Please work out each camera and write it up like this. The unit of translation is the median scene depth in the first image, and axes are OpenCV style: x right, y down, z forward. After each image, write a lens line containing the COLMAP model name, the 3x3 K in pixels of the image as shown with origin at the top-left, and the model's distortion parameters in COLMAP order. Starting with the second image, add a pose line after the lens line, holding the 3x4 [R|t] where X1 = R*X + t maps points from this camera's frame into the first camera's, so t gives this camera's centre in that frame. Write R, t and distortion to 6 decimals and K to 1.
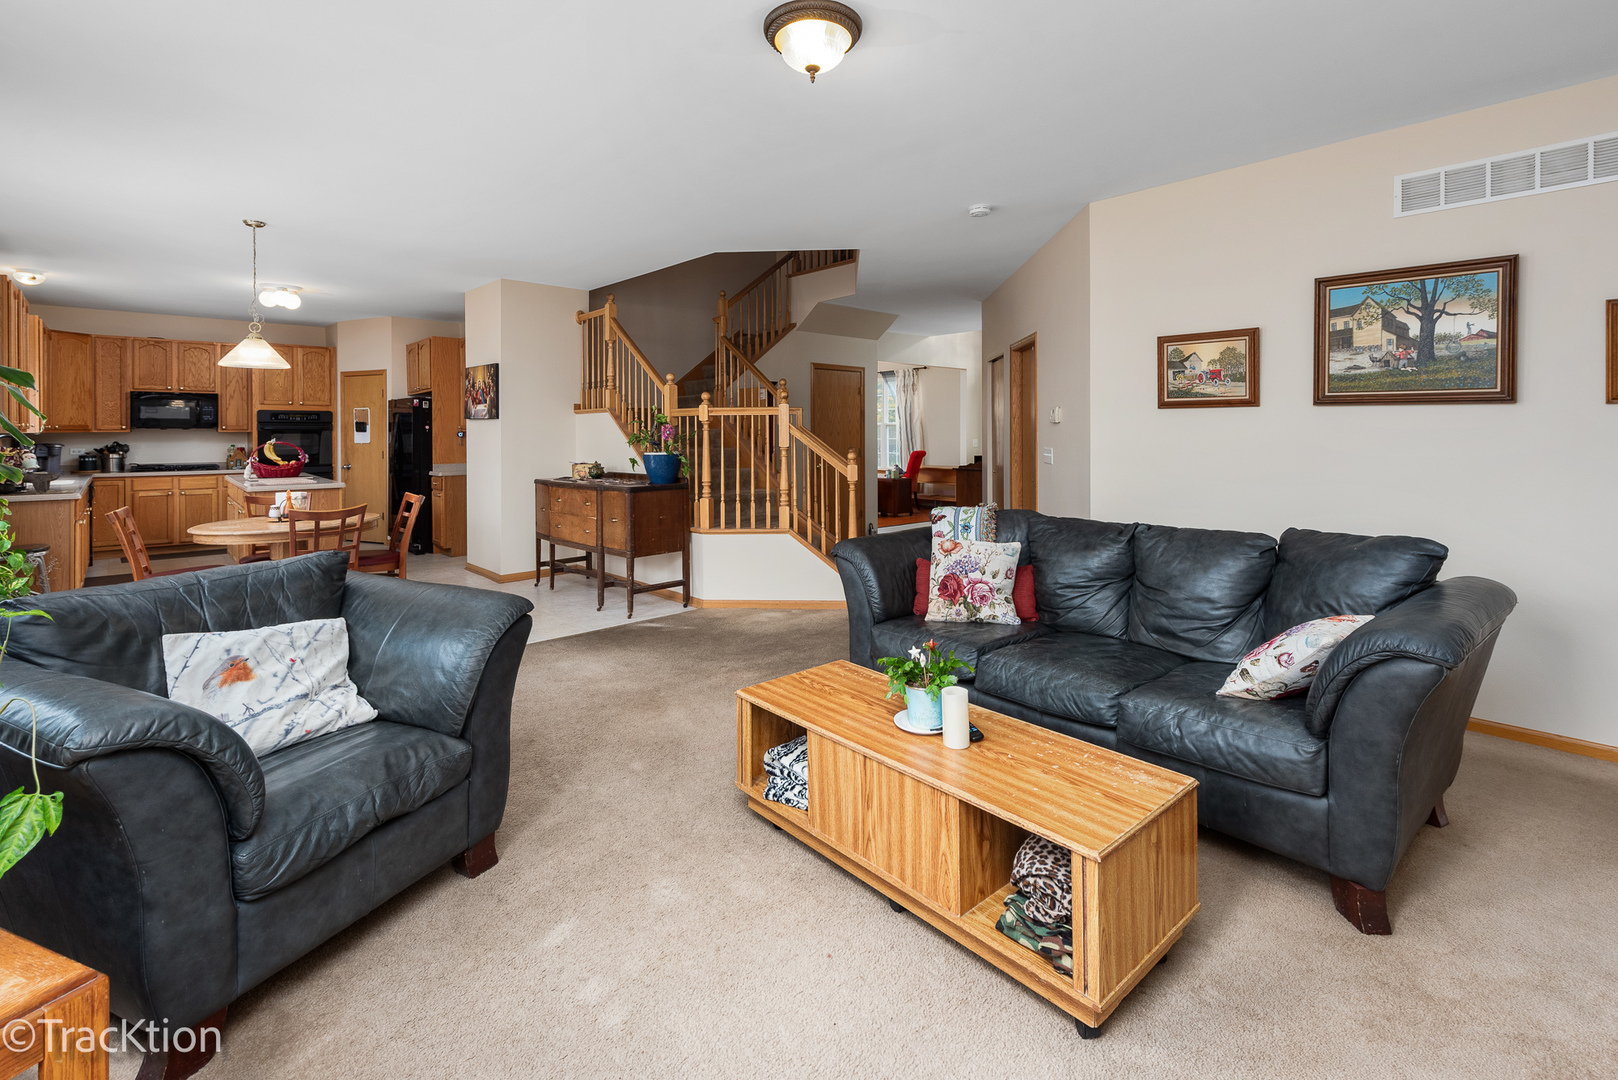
lens RADIAL K [[736.2, 0, 802.2], [0, 736.2, 436.1], [0, 0, 1]] dist [0.009972, -0.000416]
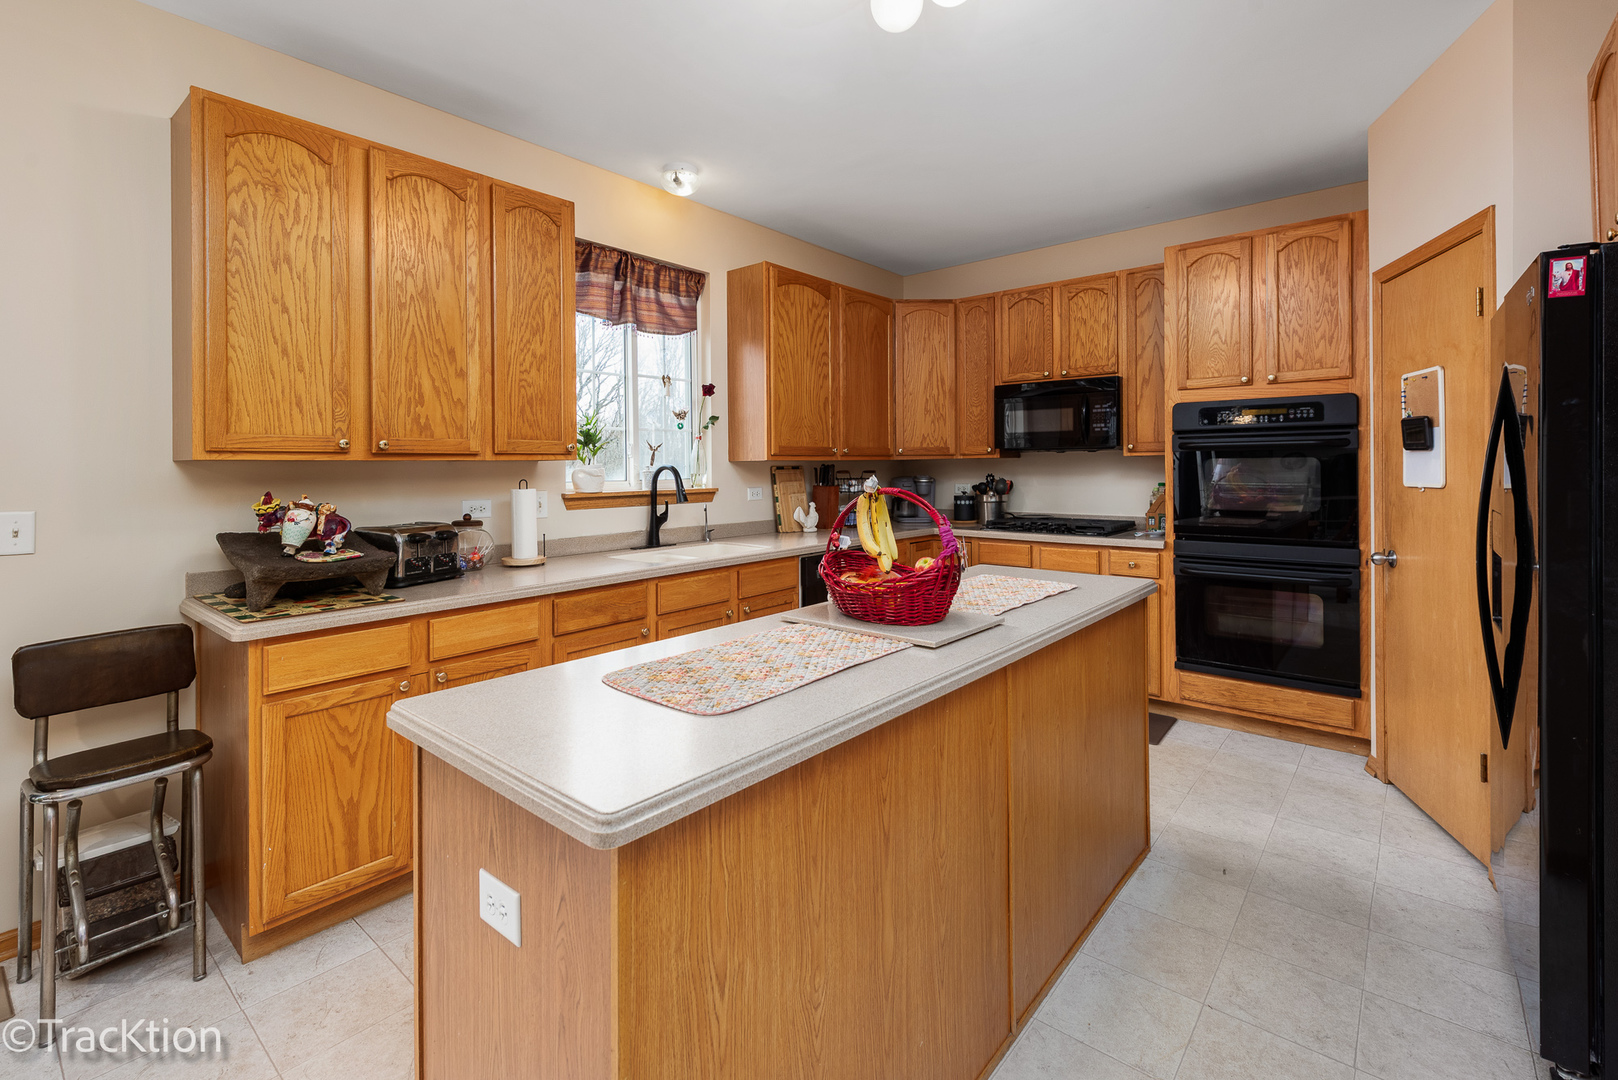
lens RADIAL K [[736.2, 0, 804.0], [0, 736.2, 466.1], [0, 0, 1]] dist [0.009972, -0.000416]
pose [[0.145837, 0.001194, -0.989308, -0.356477], [0.002030, 0.999997, 0.001506, -0.000541], [0.989307, -0.002228, 0.145834, 0.748915]]
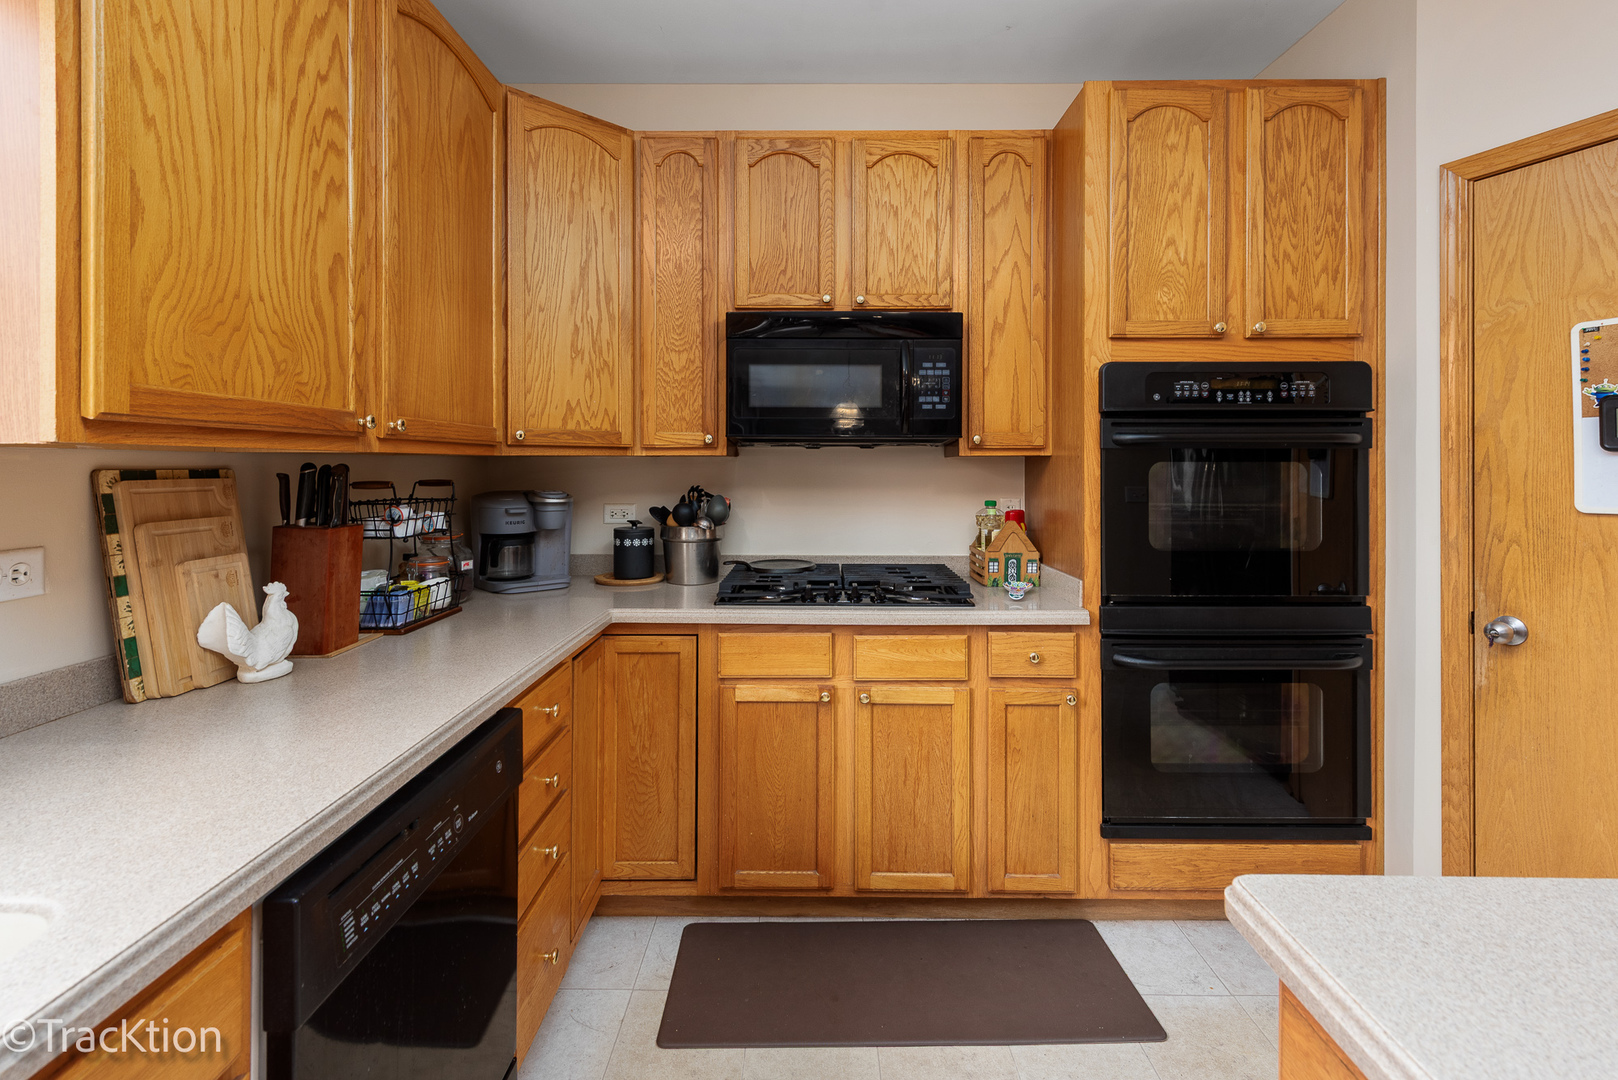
lens RADIAL K [[736.2, 0, 823.3], [0, 736.2, 467.6], [0, 0, 1]] dist [0.009972, -0.000416]
pose [[0.755545, 0.003012, -0.655090, -0.668533], [-0.006681, 0.999973, -0.003108, -0.000331], [0.655062, 0.006725, 0.755545, 0.785325]]
